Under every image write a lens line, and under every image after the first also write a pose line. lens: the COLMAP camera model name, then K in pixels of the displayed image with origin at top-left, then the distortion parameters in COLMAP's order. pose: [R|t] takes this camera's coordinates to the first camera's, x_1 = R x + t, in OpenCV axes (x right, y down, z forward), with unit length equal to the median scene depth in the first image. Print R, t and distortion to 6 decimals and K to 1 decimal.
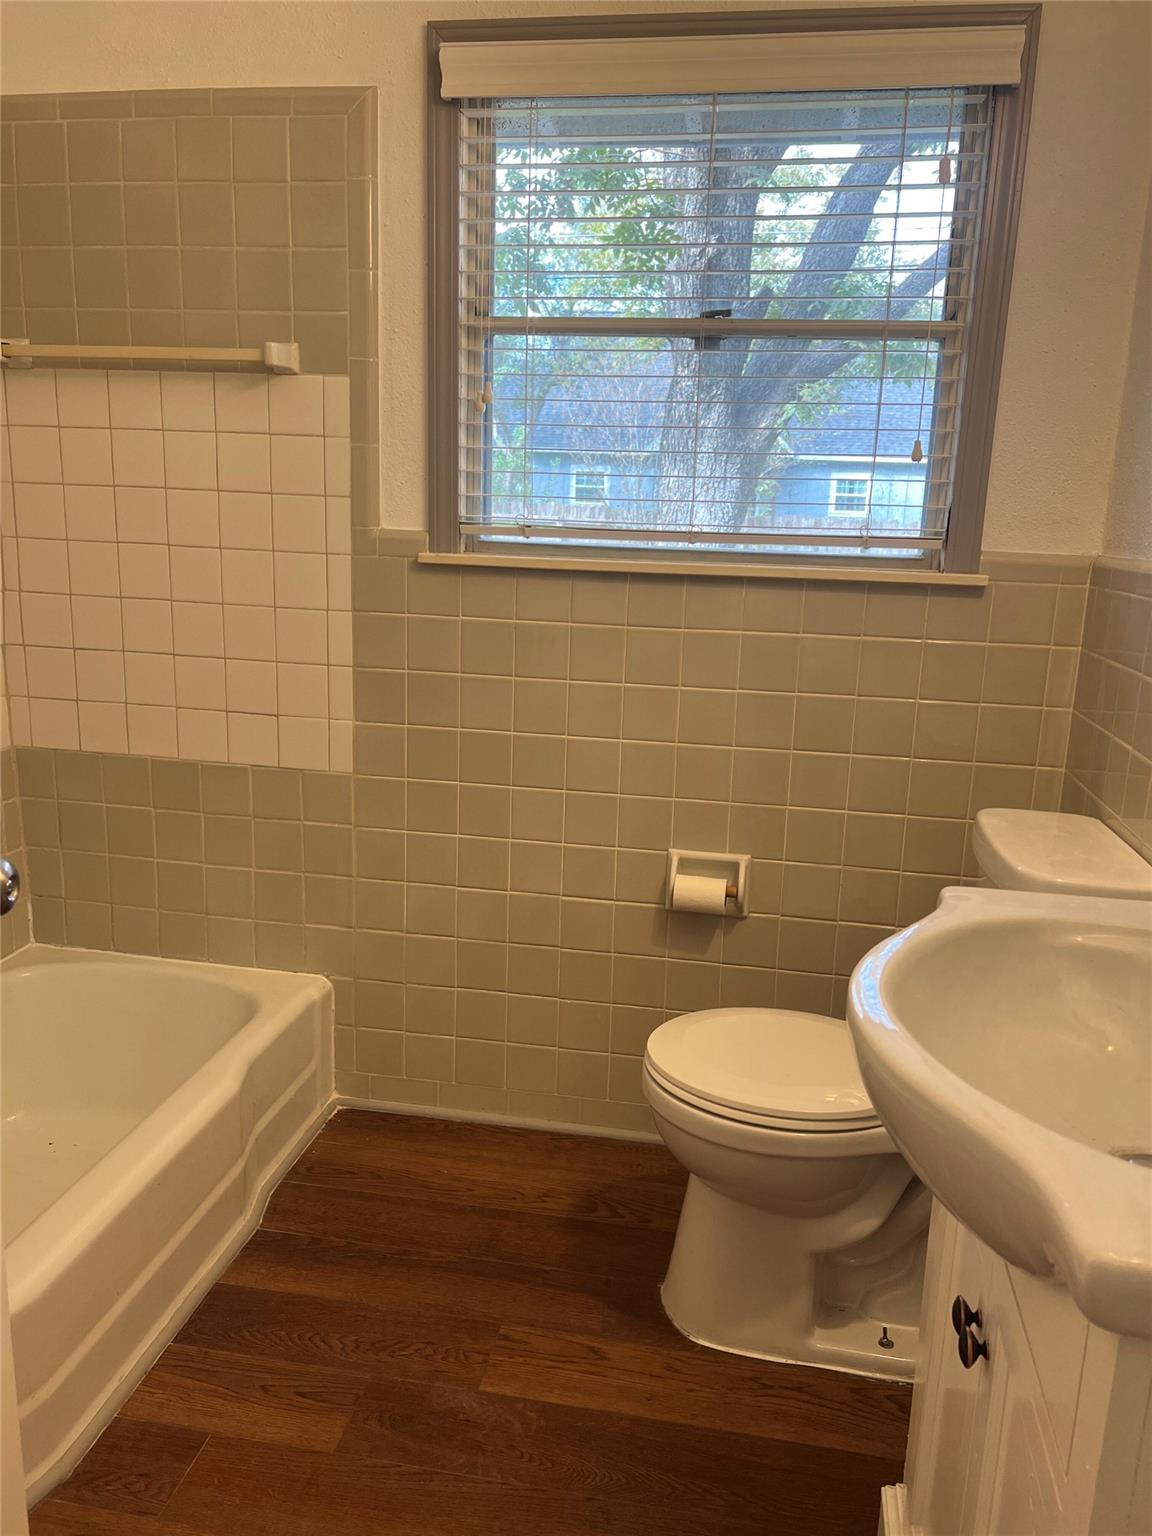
lens RADIAL K [[1172.6, 0, 576.0], [0, 1172.6, 768.0], [0, 0, 1]] dist [0.067029, -0.080308]
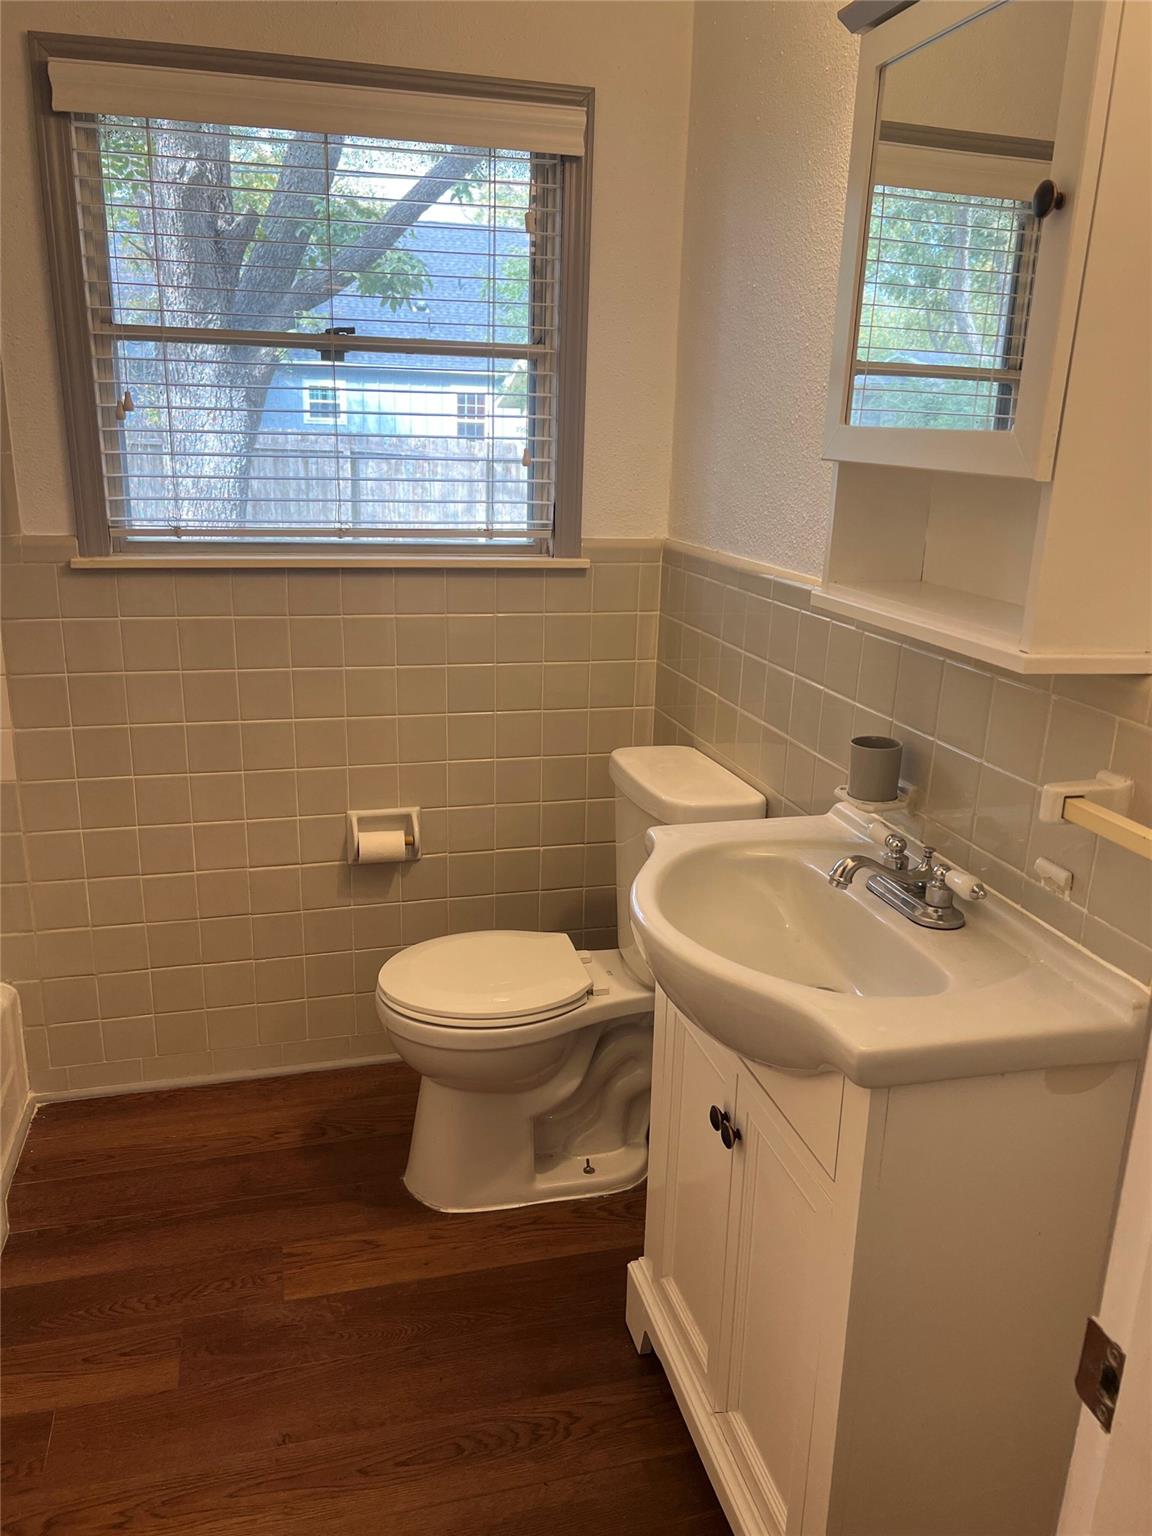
lens RADIAL K [[1172.6, 0, 576.0], [0, 1172.6, 768.0], [0, 0, 1]] dist [0.067029, -0.080308]
pose [[0.908226, -0.127105, 0.398710, -0.182958], [0.095518, 0.990572, 0.098203, -0.068222], [-0.407433, -0.051106, 0.911804, -0.127639]]
